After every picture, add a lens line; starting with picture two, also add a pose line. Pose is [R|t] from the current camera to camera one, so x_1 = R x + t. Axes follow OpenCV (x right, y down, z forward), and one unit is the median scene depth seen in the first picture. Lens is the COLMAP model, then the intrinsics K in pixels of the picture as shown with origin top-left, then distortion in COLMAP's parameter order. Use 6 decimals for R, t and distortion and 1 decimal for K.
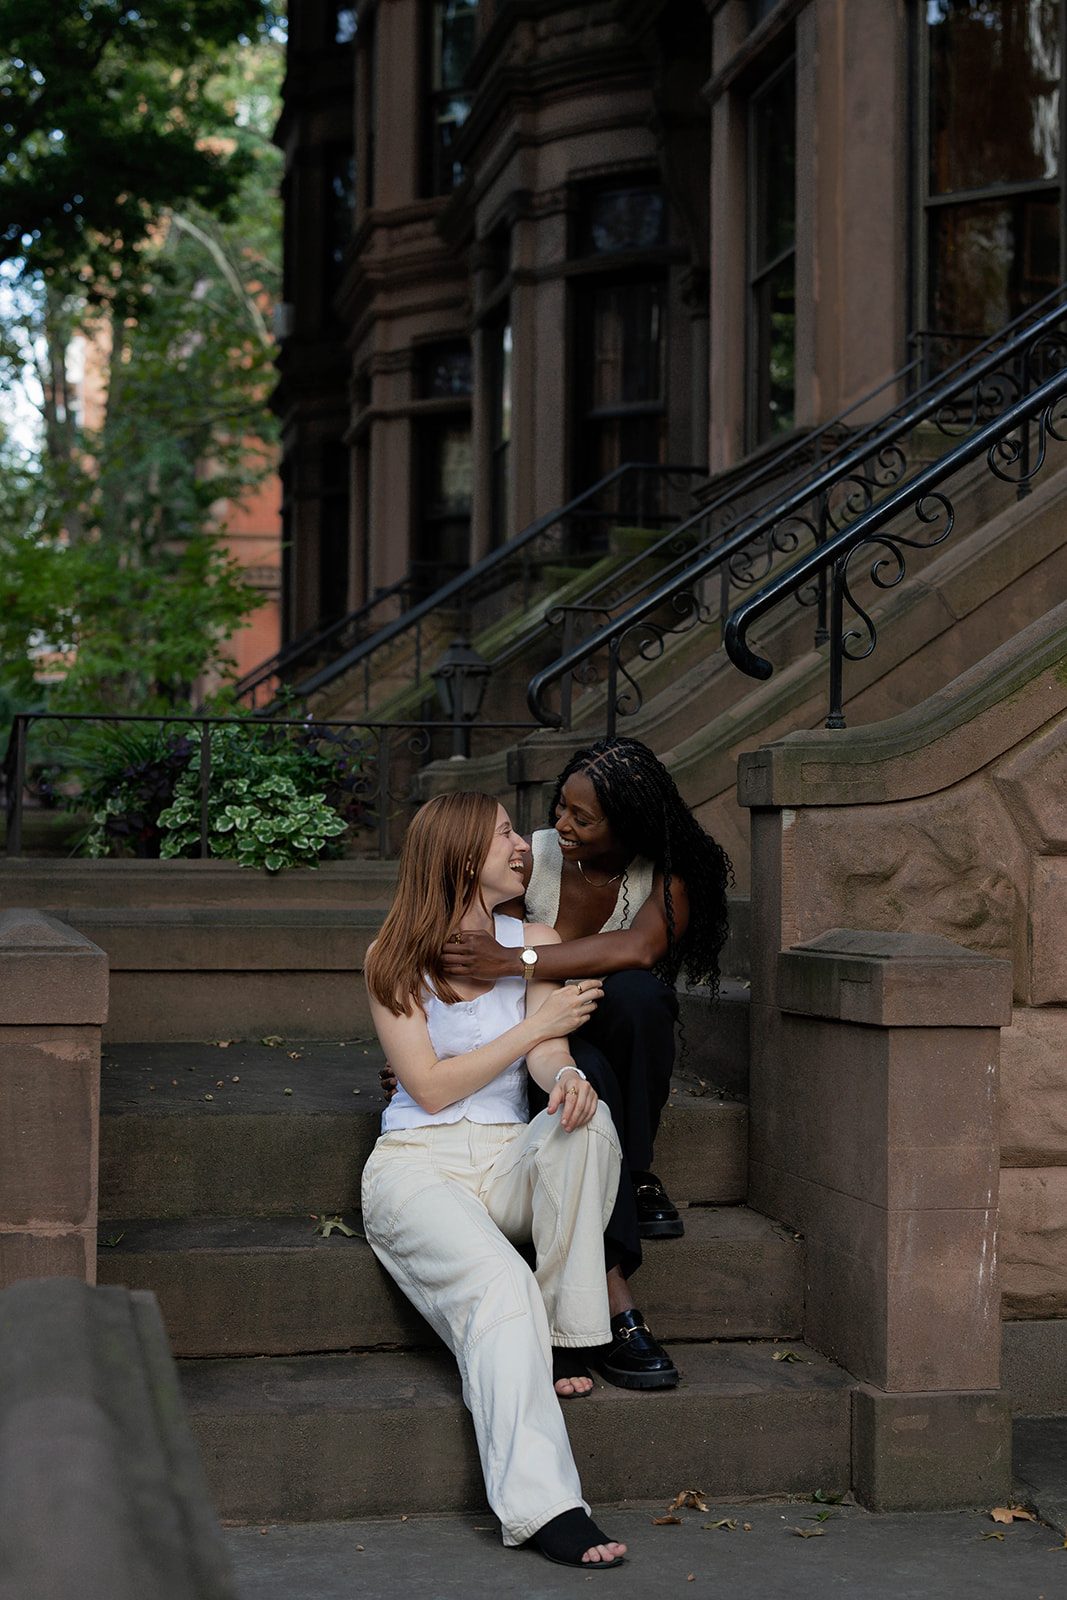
lens RADIAL K [[2650.6, 0, 533.5], [0, 2650.6, 800.0], [0, 0, 1]] dist [-0.001258, 0.113554]
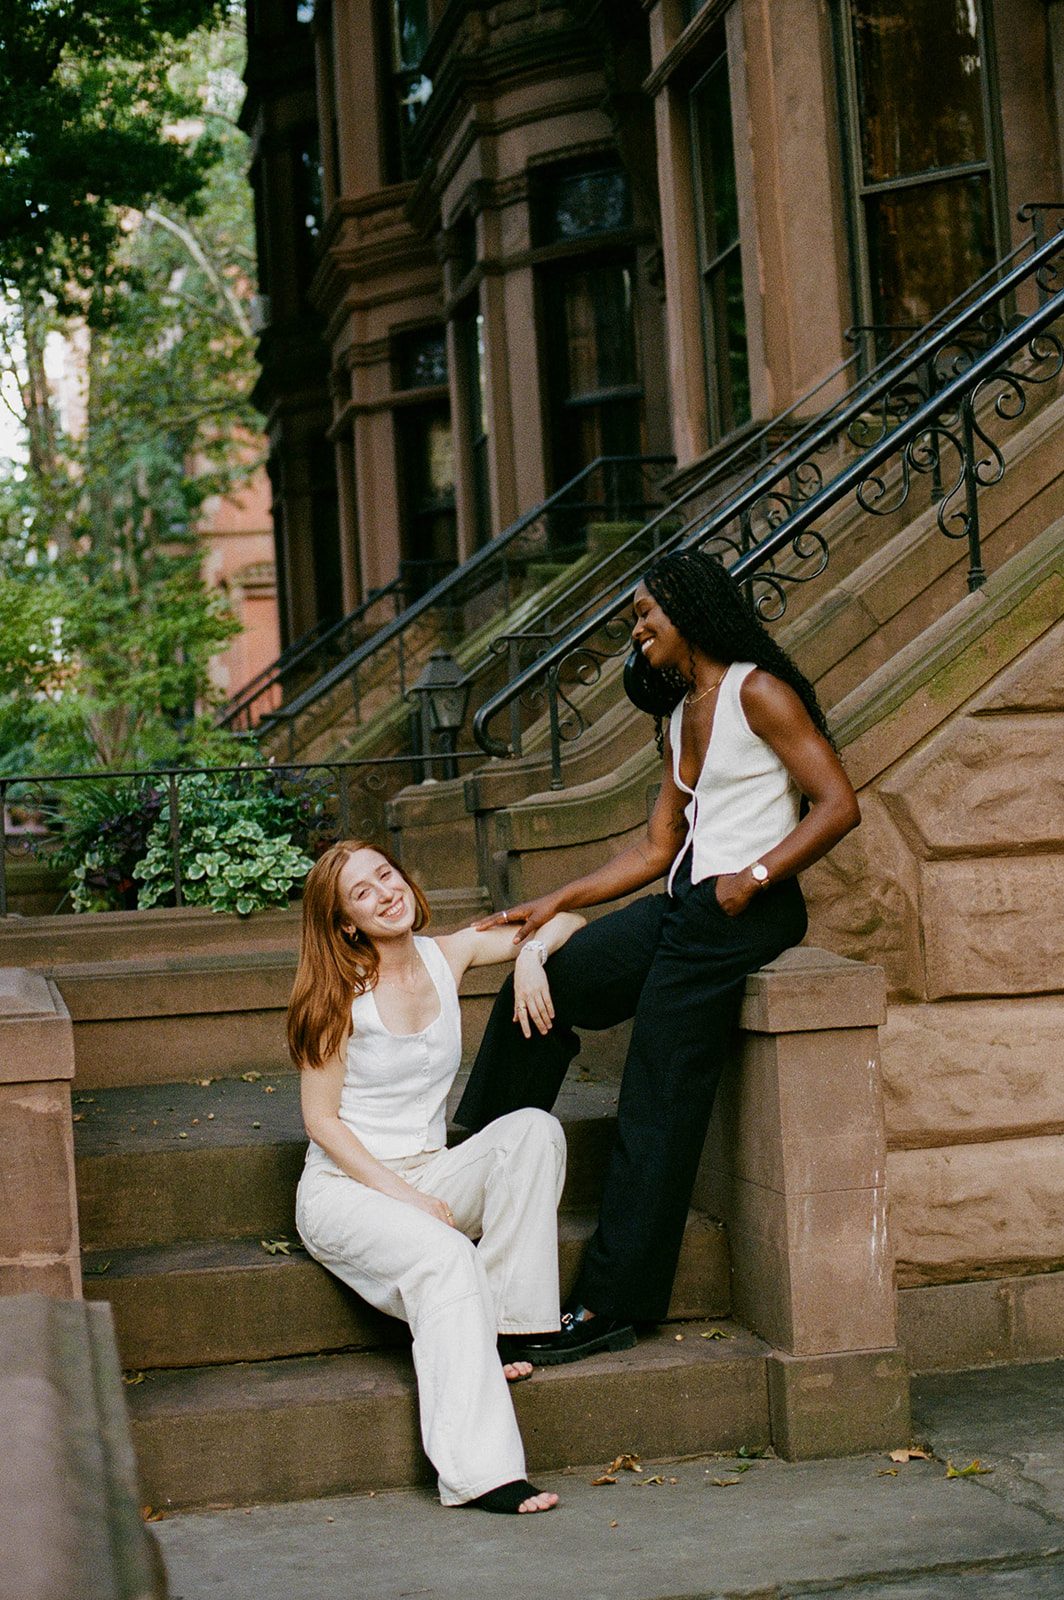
lens RADIAL K [[3207.4, 0, 565.9], [0, 3207.4, 720.9], [0, 0, 1]] dist [-0.423466, 2.473645]
pose [[0.996674, -0.074259, -0.033565, 0.074311], [0.074078, 0.997231, -0.006610, -0.030807], [0.033963, 0.004102, 0.999415, -0.245824]]
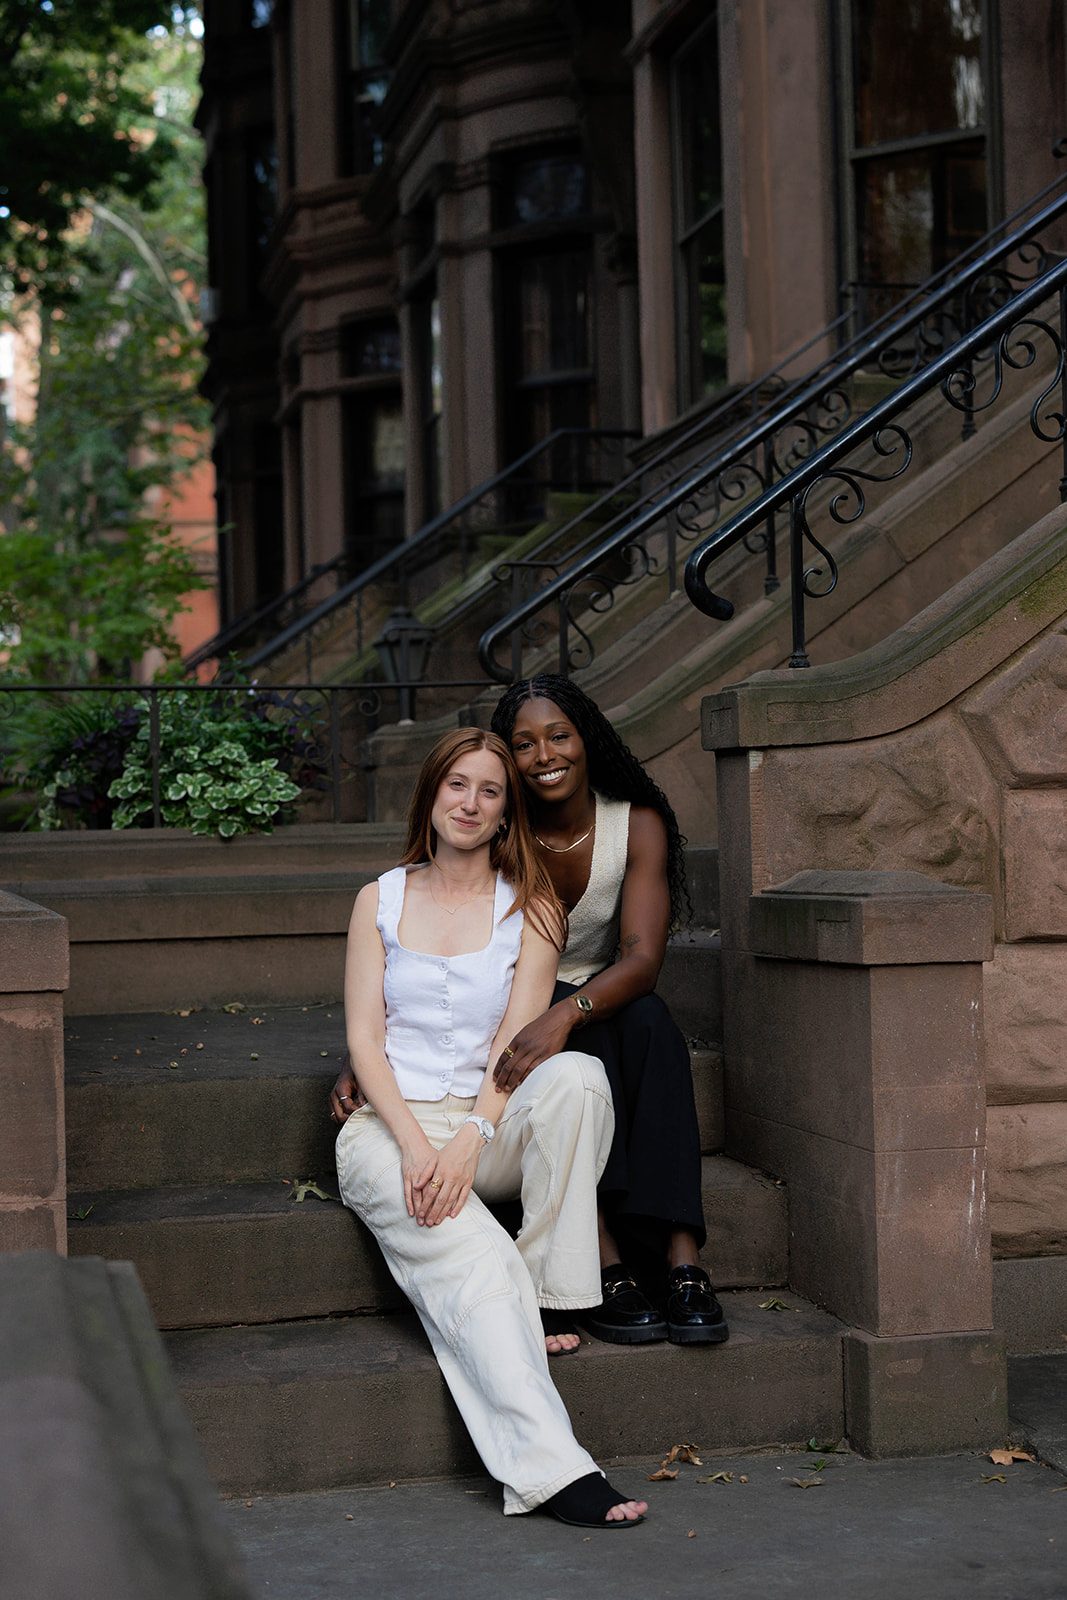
lens RADIAL K [[2518.3, 0, 526.7], [0, 2518.3, 839.1], [0, 0, 1]] dist [0.006044, 0.126270]
pose [[0.999048, -0.033715, 0.027695, -0.012338], [0.033144, 0.999234, 0.020822, 0.011176], [-0.028376, -0.019884, 0.999400, 0.054326]]
